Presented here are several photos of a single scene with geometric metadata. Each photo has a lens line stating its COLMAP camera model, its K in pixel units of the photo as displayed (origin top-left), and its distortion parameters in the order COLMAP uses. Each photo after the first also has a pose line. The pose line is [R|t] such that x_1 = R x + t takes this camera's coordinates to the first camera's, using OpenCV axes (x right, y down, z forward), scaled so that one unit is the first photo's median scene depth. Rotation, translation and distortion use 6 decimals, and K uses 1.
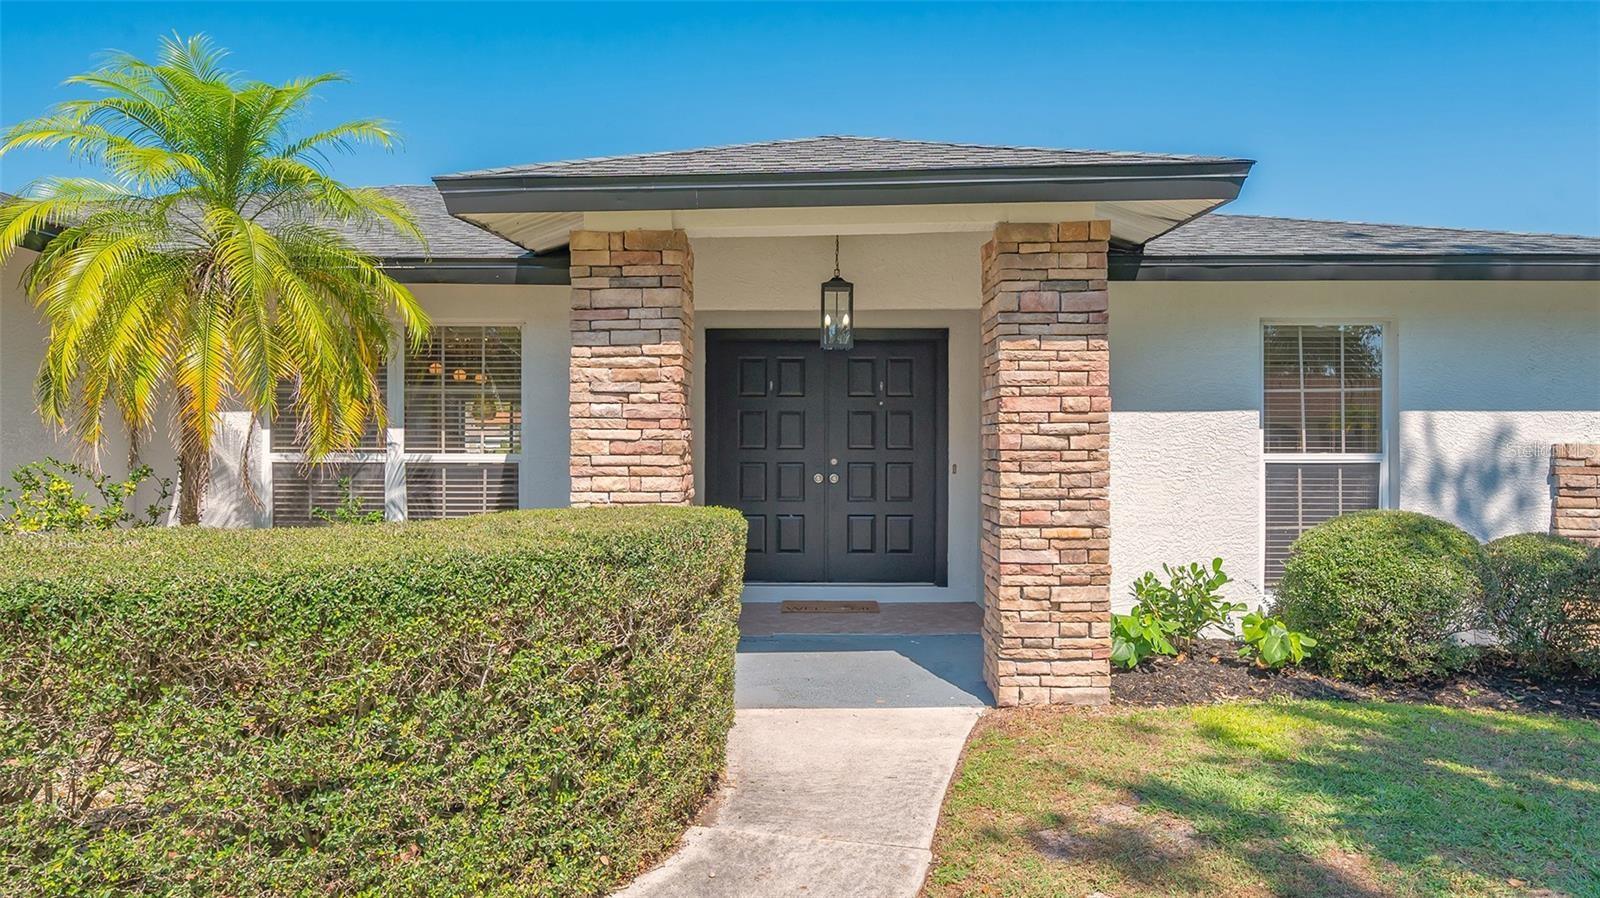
lens RADIAL K [[1037.4, 0, 800.7], [0, 1037.4, 451.0], [0, 0, 1]] dist [0.003767, 0.001425]
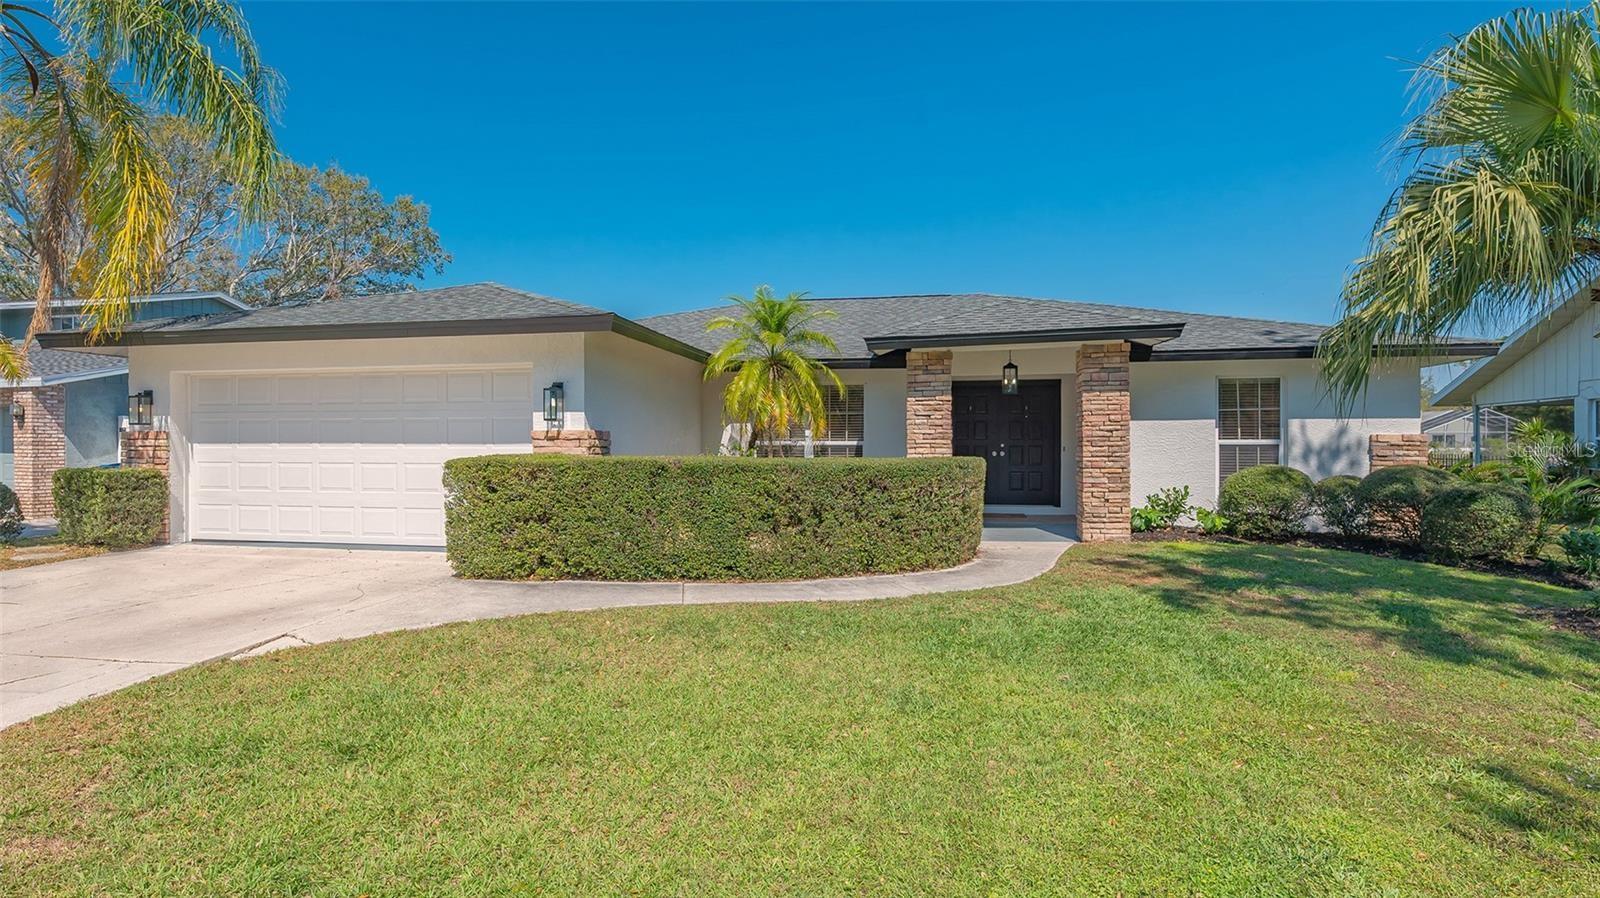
lens RADIAL K [[785.4, 0, 796.5], [0, 785.4, 448.0], [0, 0, 1]] dist [0.000619, -0.000296]
pose [[0.983281, -0.000239, -0.182097, -0.122366], [0.000185, 1.000000, -0.000309, 0.022534], [0.182097, 0.000270, 0.983281, -0.853589]]
